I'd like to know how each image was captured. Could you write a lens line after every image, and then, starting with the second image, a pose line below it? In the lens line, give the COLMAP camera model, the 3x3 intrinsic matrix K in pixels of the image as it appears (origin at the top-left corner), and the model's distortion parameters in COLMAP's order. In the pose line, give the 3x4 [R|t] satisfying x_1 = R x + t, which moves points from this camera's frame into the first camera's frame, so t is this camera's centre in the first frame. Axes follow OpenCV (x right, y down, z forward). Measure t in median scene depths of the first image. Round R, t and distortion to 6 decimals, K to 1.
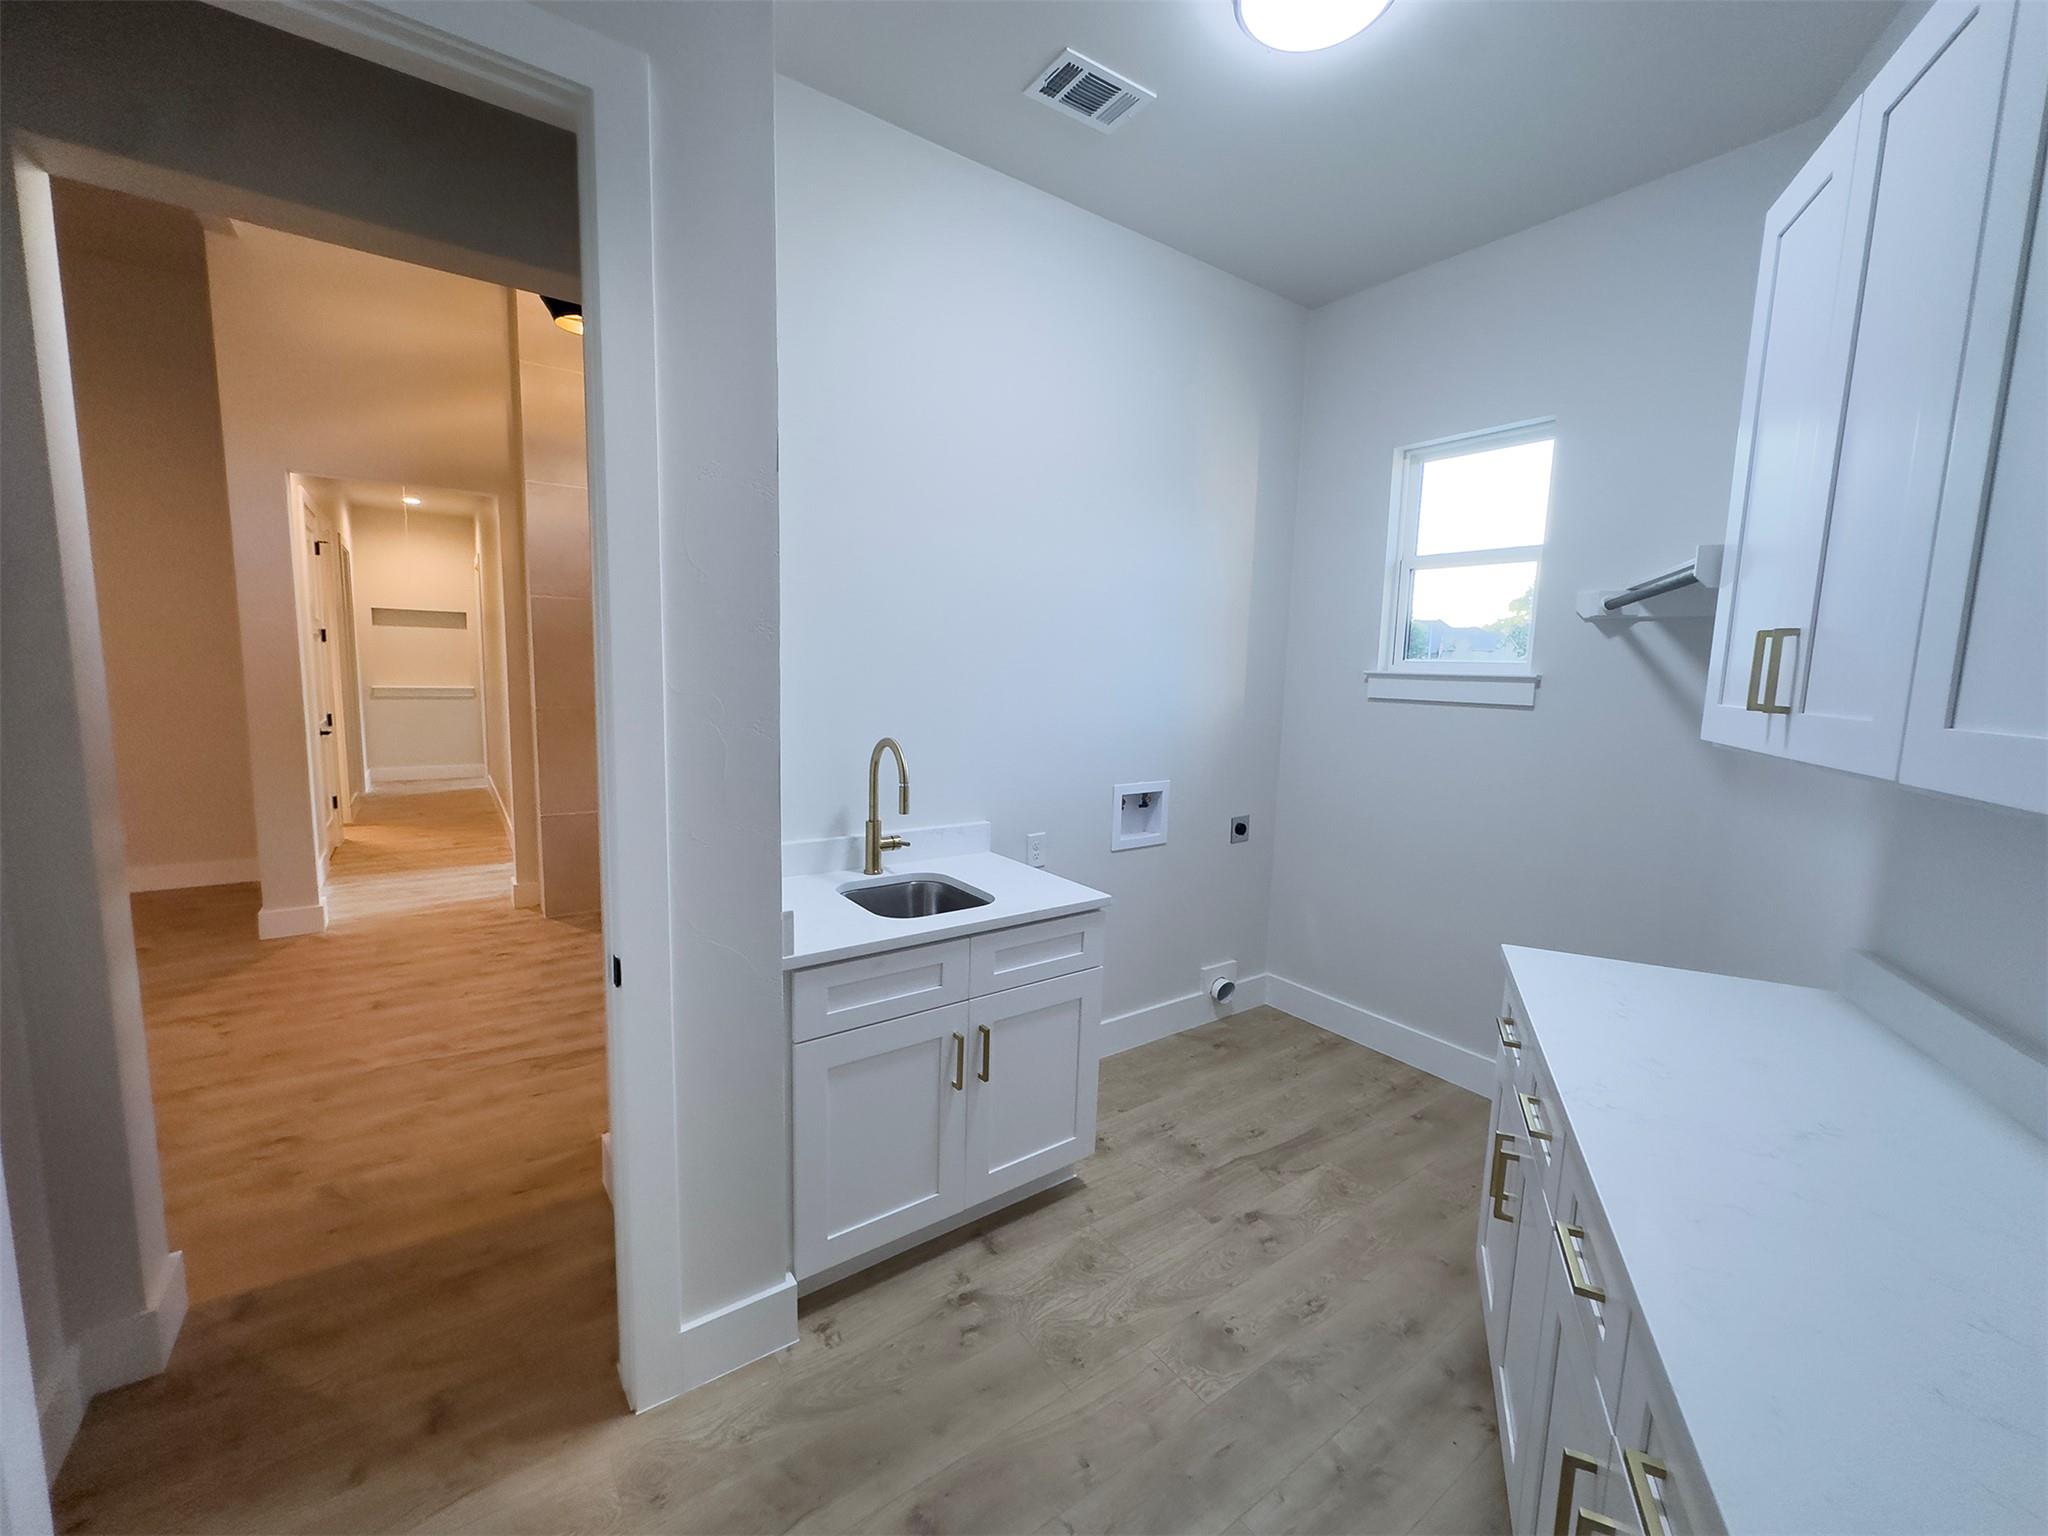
lens RADIAL K [[823.4, 0, 1021.5], [0, 823.4, 768.8], [0, 0, 1]] dist [0.002960, 0.000266]
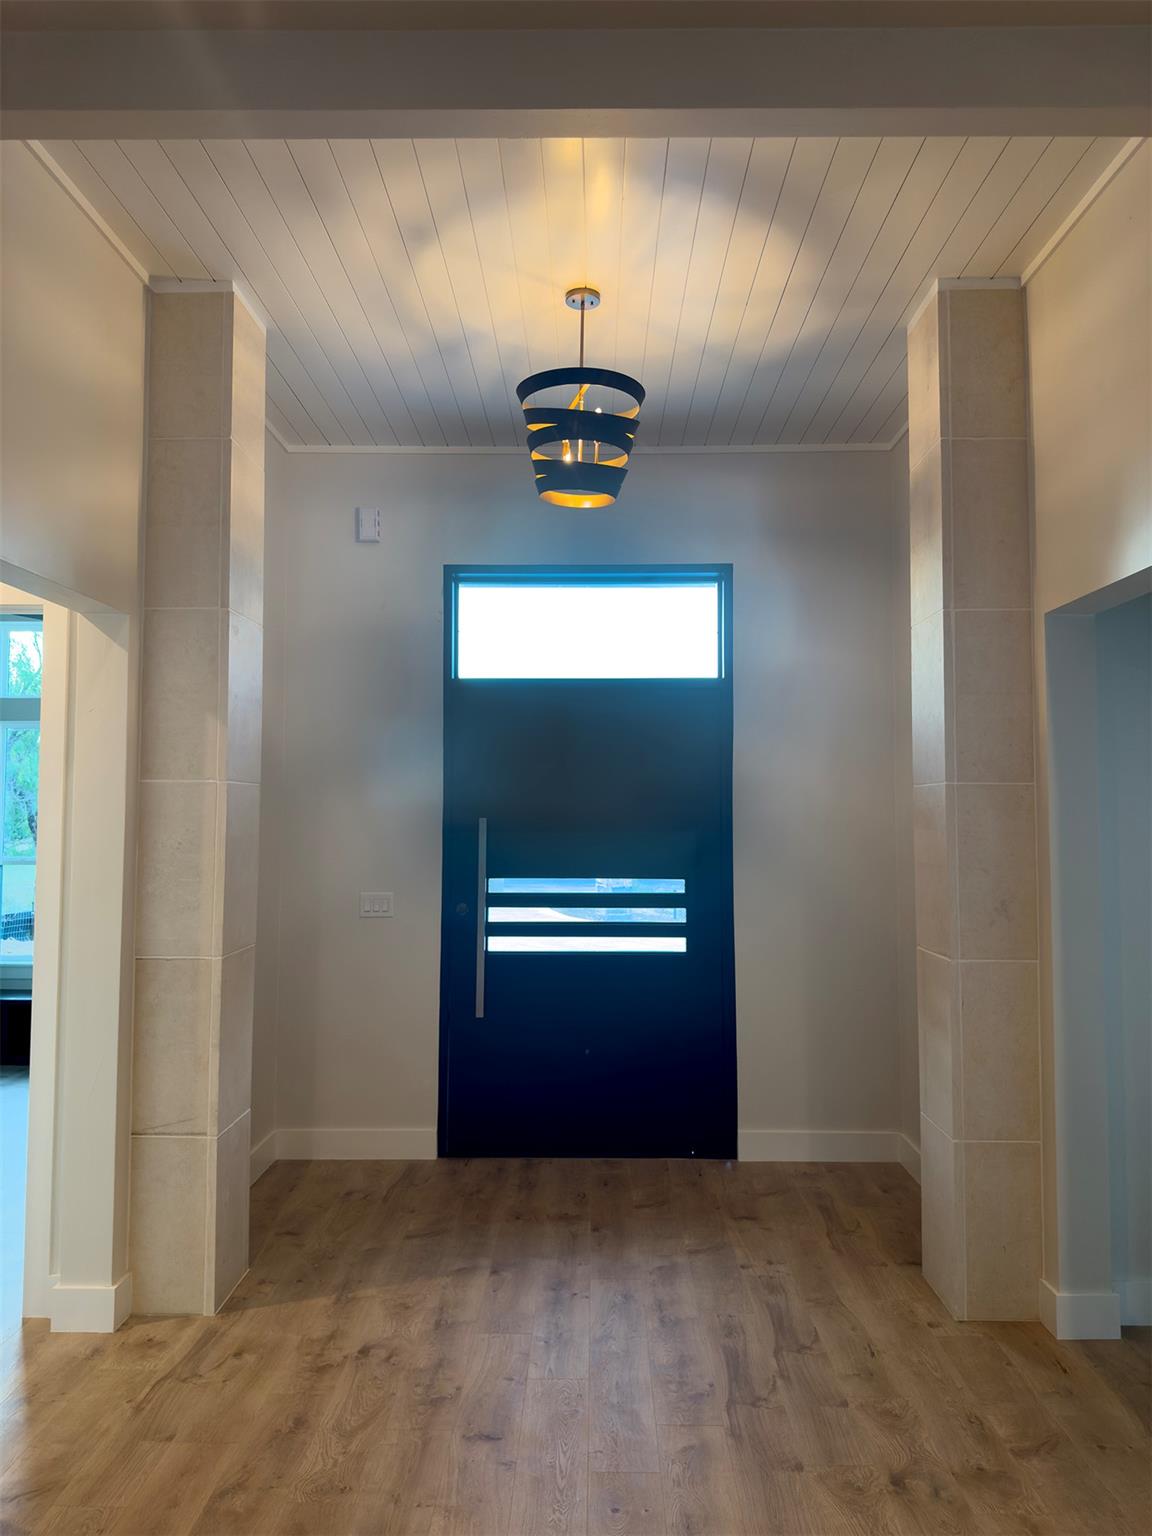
lens RADIAL K [[1084.4, 0, 576.4], [0, 1084.4, 766.2], [0, 0, 1]] dist [-0.001567, -0.002215]
pose [[0.589186, -0.000194, 0.807997, -1.538394], [0.111001, 0.990538, -0.080703, -0.178197], [-0.800336, 0.137237, 0.583633, 0.392842]]
